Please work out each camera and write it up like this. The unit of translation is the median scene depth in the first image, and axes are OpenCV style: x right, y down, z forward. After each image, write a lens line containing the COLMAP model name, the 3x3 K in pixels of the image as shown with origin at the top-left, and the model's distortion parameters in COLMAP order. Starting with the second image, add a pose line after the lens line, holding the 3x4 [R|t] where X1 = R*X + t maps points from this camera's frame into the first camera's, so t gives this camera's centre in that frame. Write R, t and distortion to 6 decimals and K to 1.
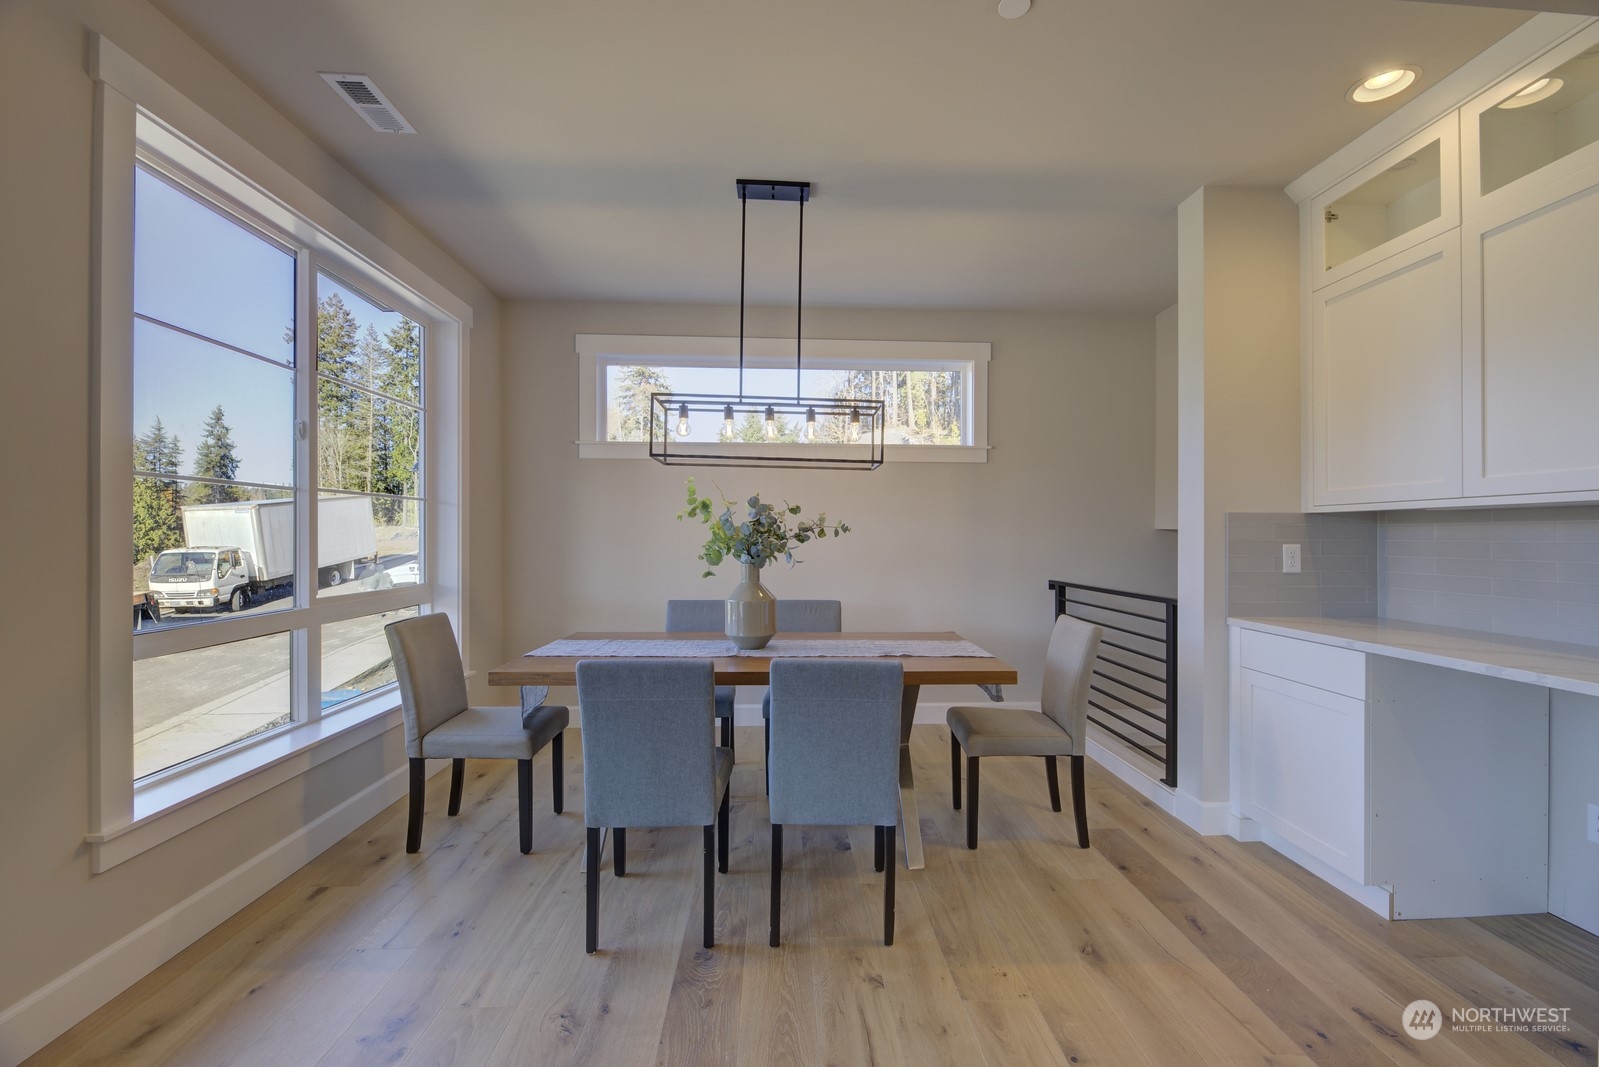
lens RADIAL K [[643.5, 0, 799.5], [0, 643.5, 533.5], [0, 0, 1]] dist [0.009794, -0.007691]
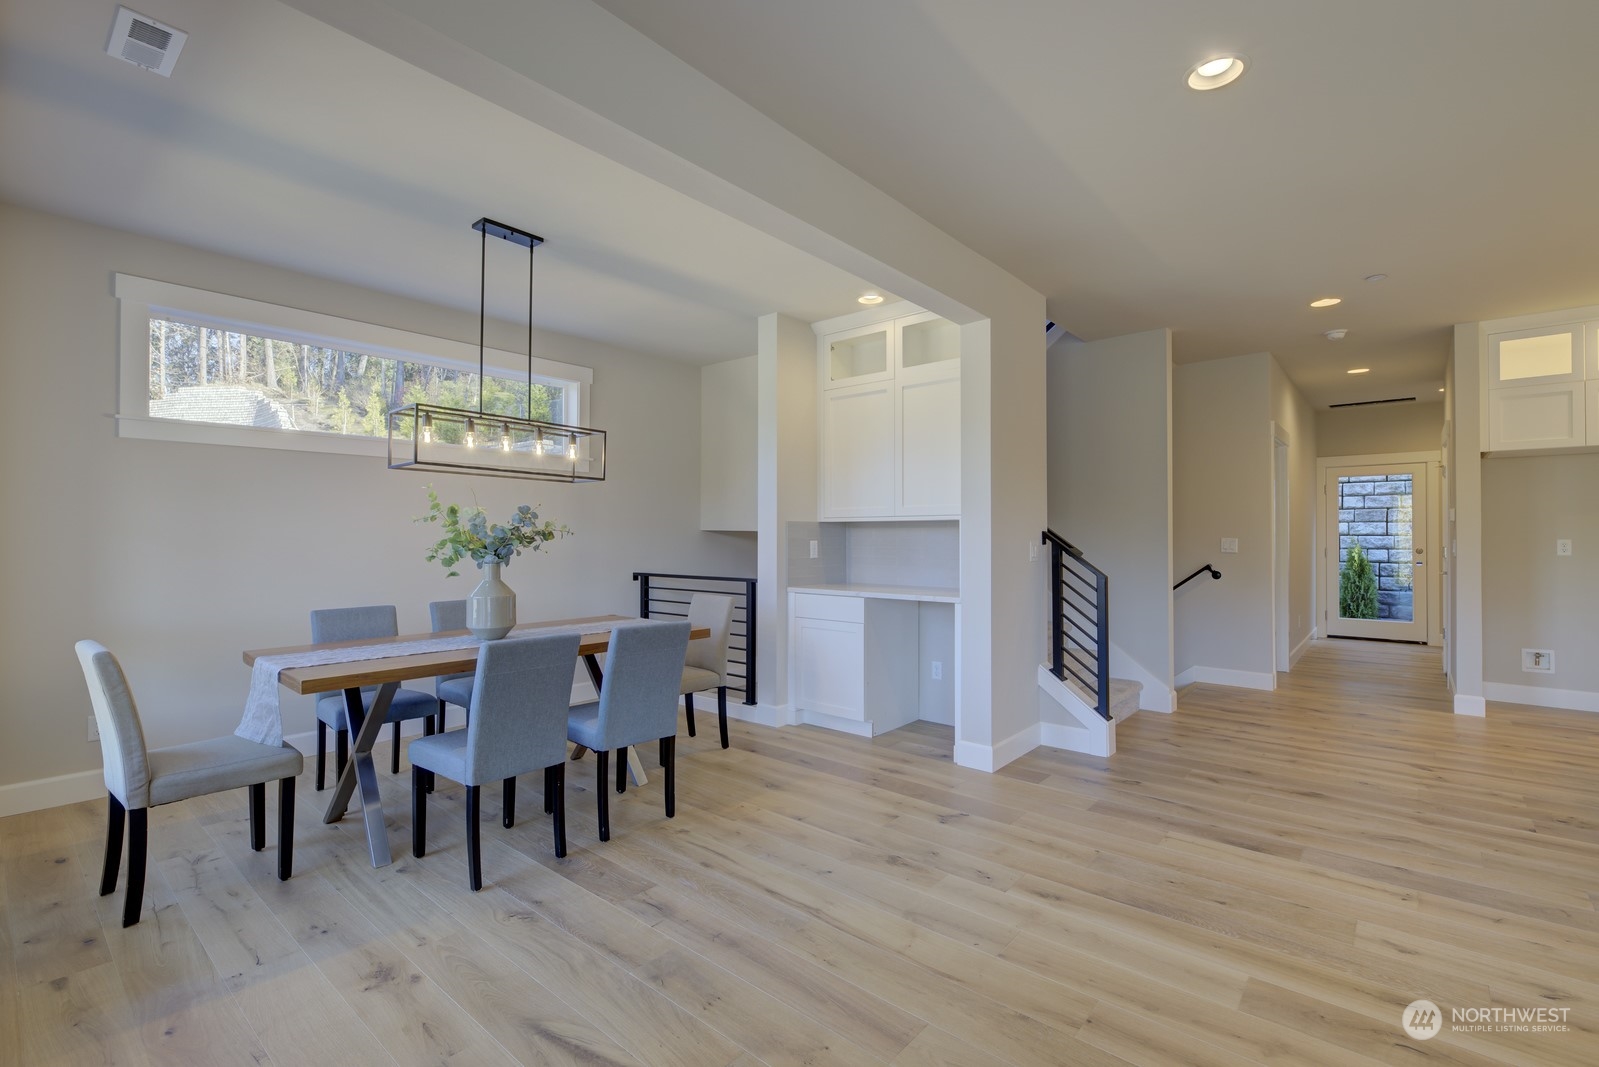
lens RADIAL K [[723.6, 0, 799.5], [0, 723.6, 533.5], [0, 0, 1]] dist [-0.000422, -0.000394]
pose [[0.683782, -0.004454, 0.729672, -0.646325], [0.001398, 0.999988, 0.004795, -0.011028], [-0.729685, -0.002258, 0.683780, -0.250951]]
